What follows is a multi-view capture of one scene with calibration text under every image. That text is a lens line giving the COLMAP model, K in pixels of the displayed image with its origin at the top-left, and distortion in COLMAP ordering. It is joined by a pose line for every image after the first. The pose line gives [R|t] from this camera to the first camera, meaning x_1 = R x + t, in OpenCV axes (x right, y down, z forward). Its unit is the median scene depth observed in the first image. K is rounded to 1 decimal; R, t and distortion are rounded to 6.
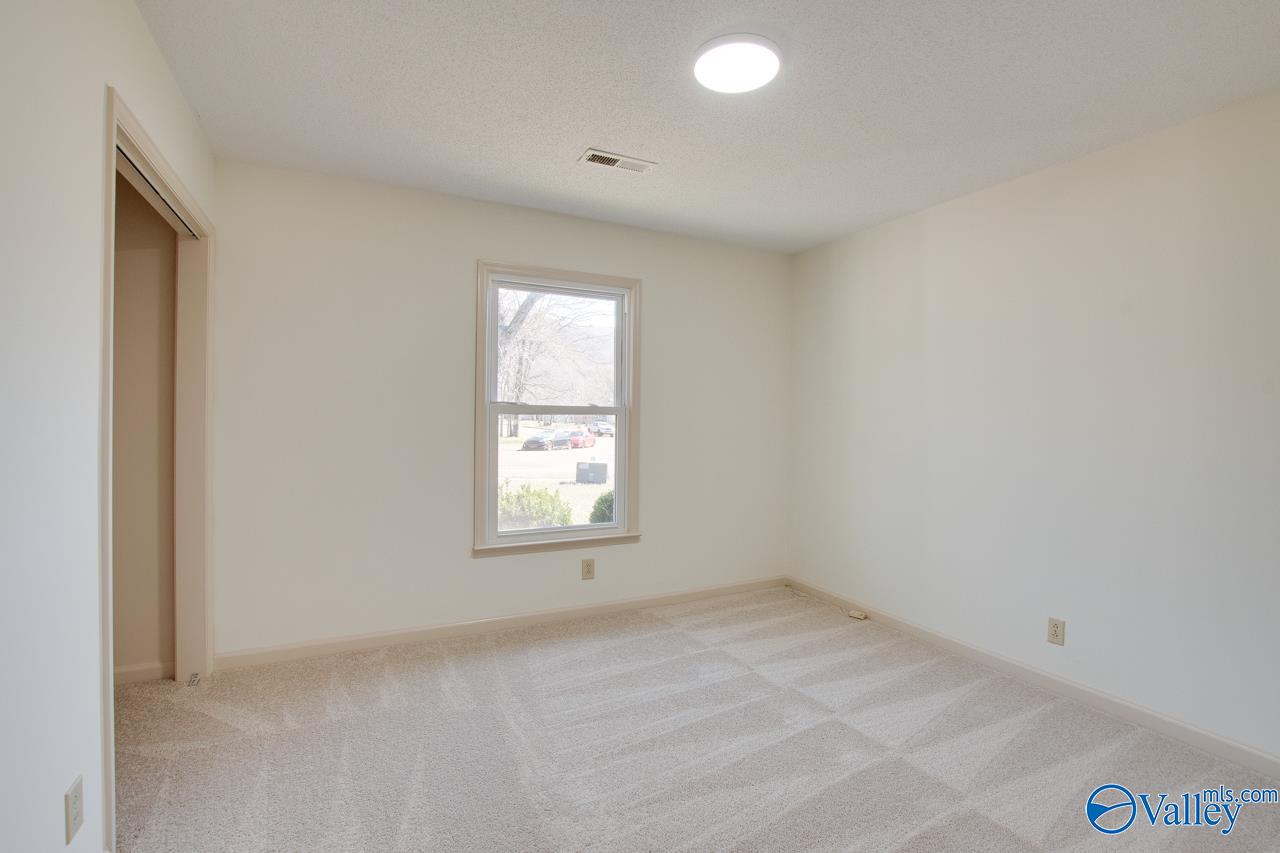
lens RADIAL K [[594.1, 0, 639.9], [0, 594.1, 427.2], [0, 0, 1]] dist [-0.027251, 0.004905]
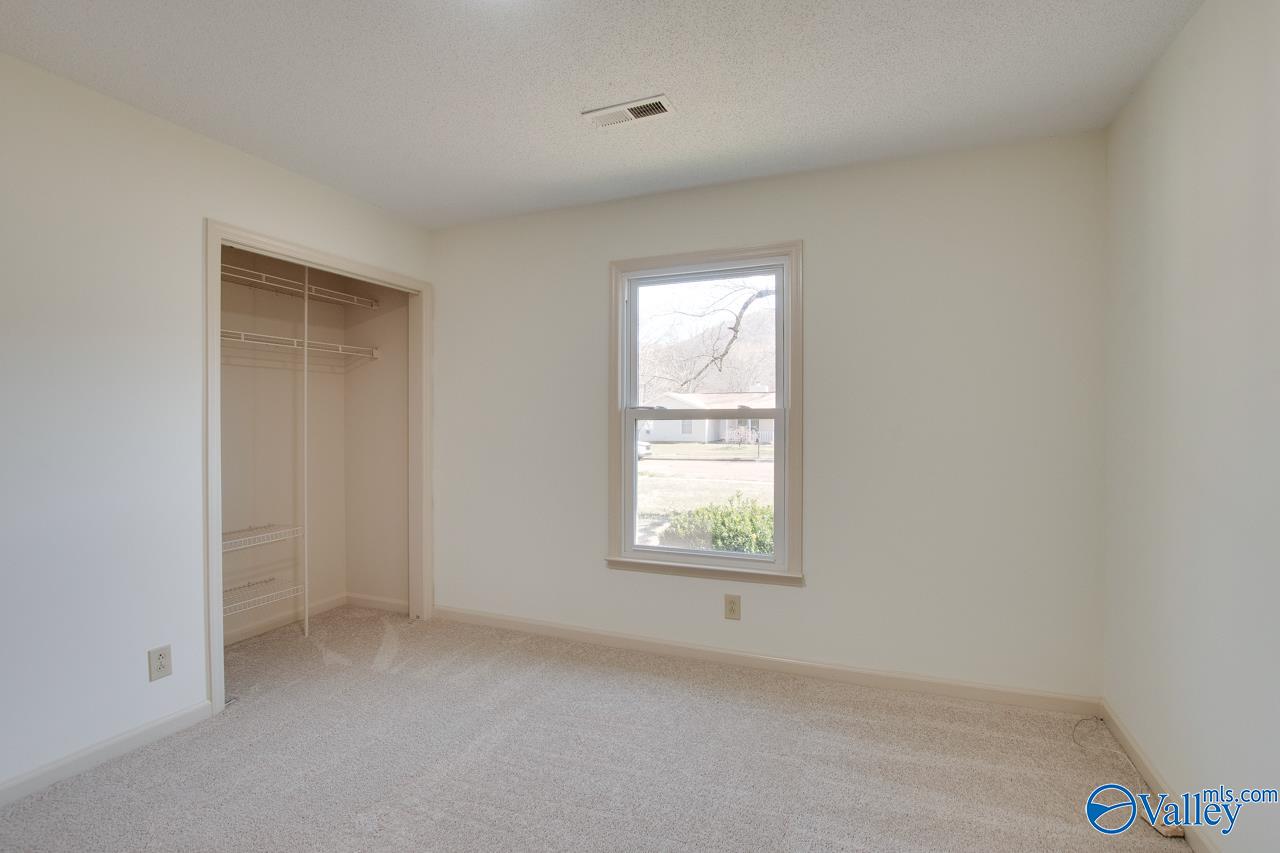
lens RADIAL K [[594.1, 0, 614.1], [0, 594.1, 424.3], [0, 0, 1]] dist [-0.027251, 0.004905]
pose [[0.656772, -0.005534, -0.754069, 0.426882], [-0.006569, 0.999893, -0.013059, -0.002047], [0.754061, 0.013530, 0.656666, 0.337112]]
